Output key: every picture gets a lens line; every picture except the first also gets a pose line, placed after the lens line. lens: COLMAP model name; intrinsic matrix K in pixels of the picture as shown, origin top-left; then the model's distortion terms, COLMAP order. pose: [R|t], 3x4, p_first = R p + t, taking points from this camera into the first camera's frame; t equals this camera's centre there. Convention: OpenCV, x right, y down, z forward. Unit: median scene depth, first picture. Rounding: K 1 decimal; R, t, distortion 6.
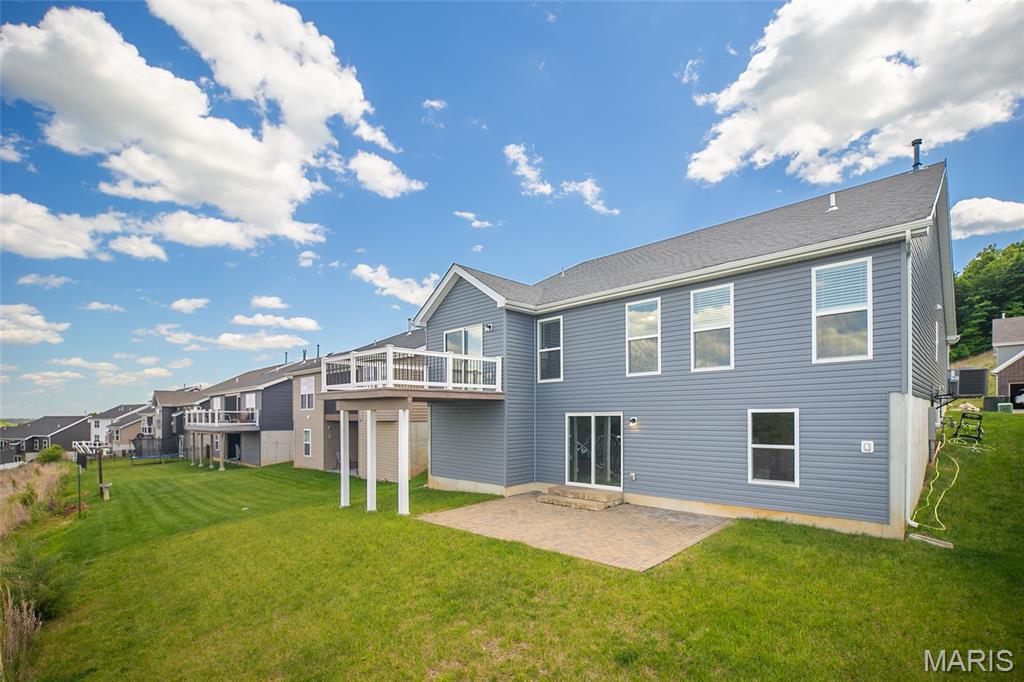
lens RADIAL K [[474.2, 0, 506.0], [0, 474.2, 425.4], [0, 0, 1]] dist [-0.016345, -0.000628]
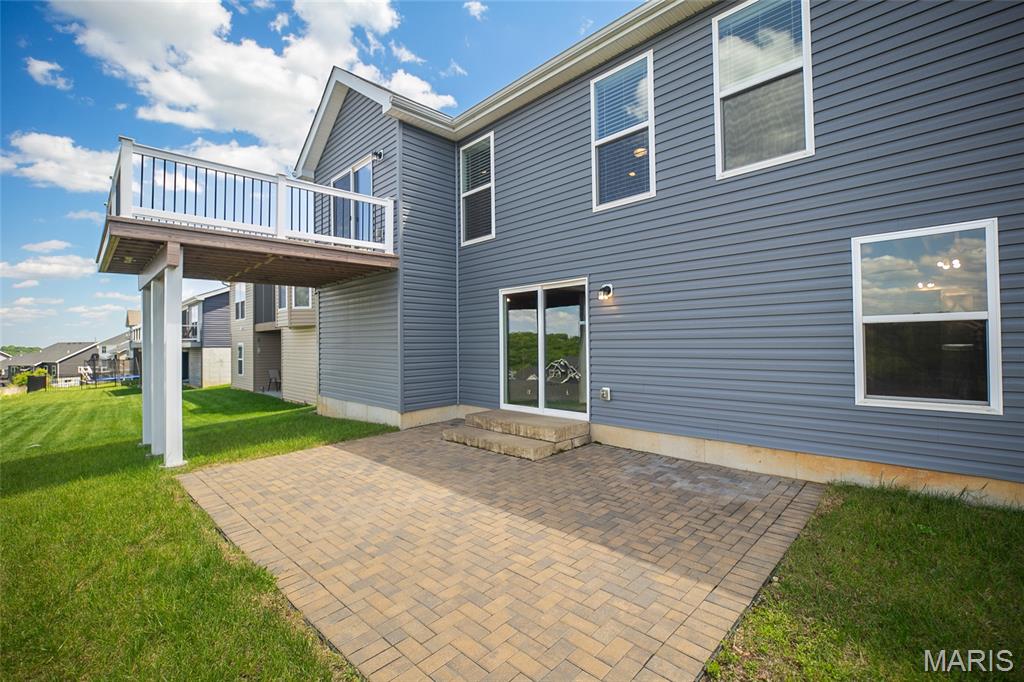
lens RADIAL K [[454.9, 0, 508.0], [0, 454.9, 339.1], [0, 0, 1]] dist [-0.008725, -0.001970]
pose [[0.999917, -0.006321, -0.011197, 0.158059], [0.006043, 0.999676, -0.024719, 0.056741], [0.011350, 0.024649, 0.999632, 0.468312]]
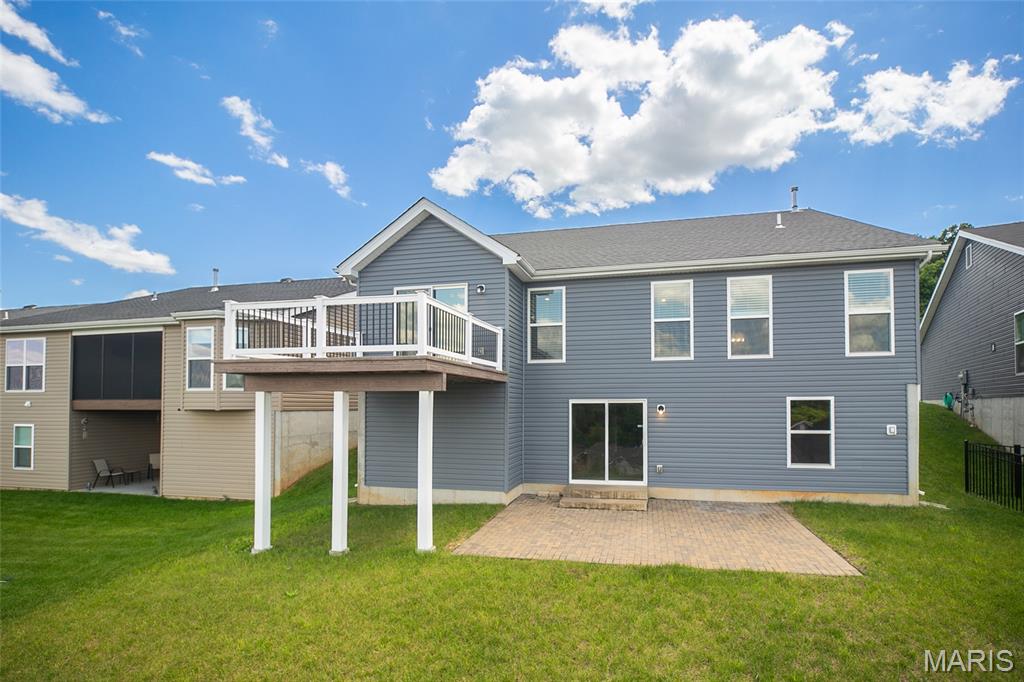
lens RADIAL K [[474.2, 0, 562.8], [0, 474.2, 400.4], [0, 0, 1]] dist [-0.016345, -0.000628]
pose [[0.842523, 0.010685, 0.538554, -0.383977], [0.007031, 0.999500, -0.030830, 0.002069], [-0.538614, 0.029762, 0.842027, 0.315063]]
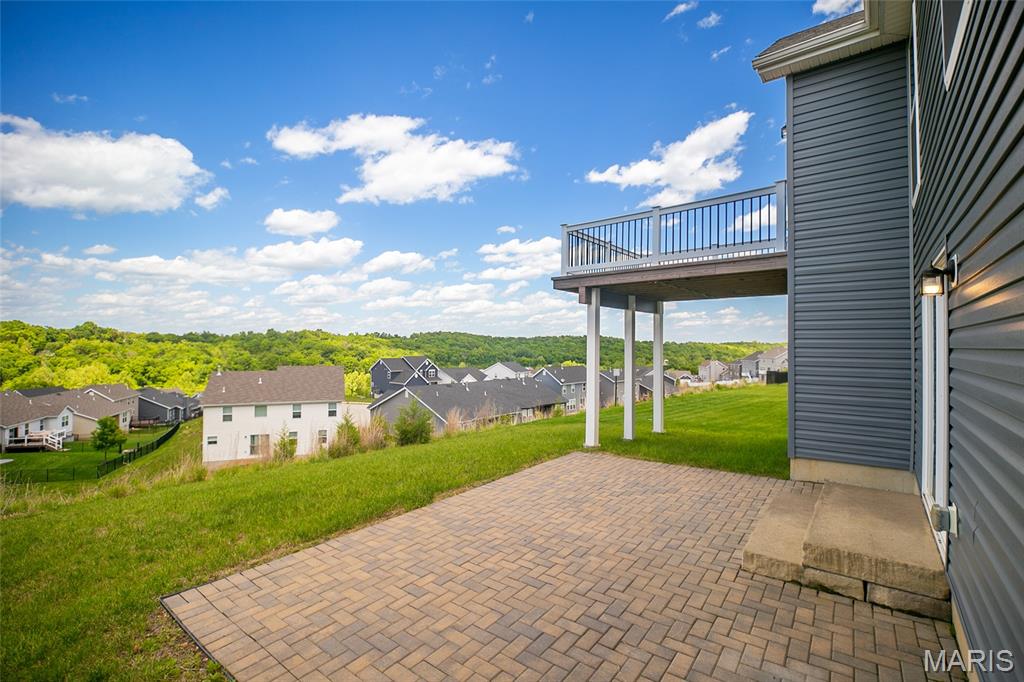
lens RADIAL K [[454.9, 0, 514.3], [0, 454.9, 343.0], [0, 0, 1]] dist [-0.008725, -0.001970]
pose [[0.106811, 0.005015, -0.994267, 0.446771], [-0.022503, 0.999743, 0.002625, 0.026535], [0.994025, 0.022094, 0.106896, 0.749316]]
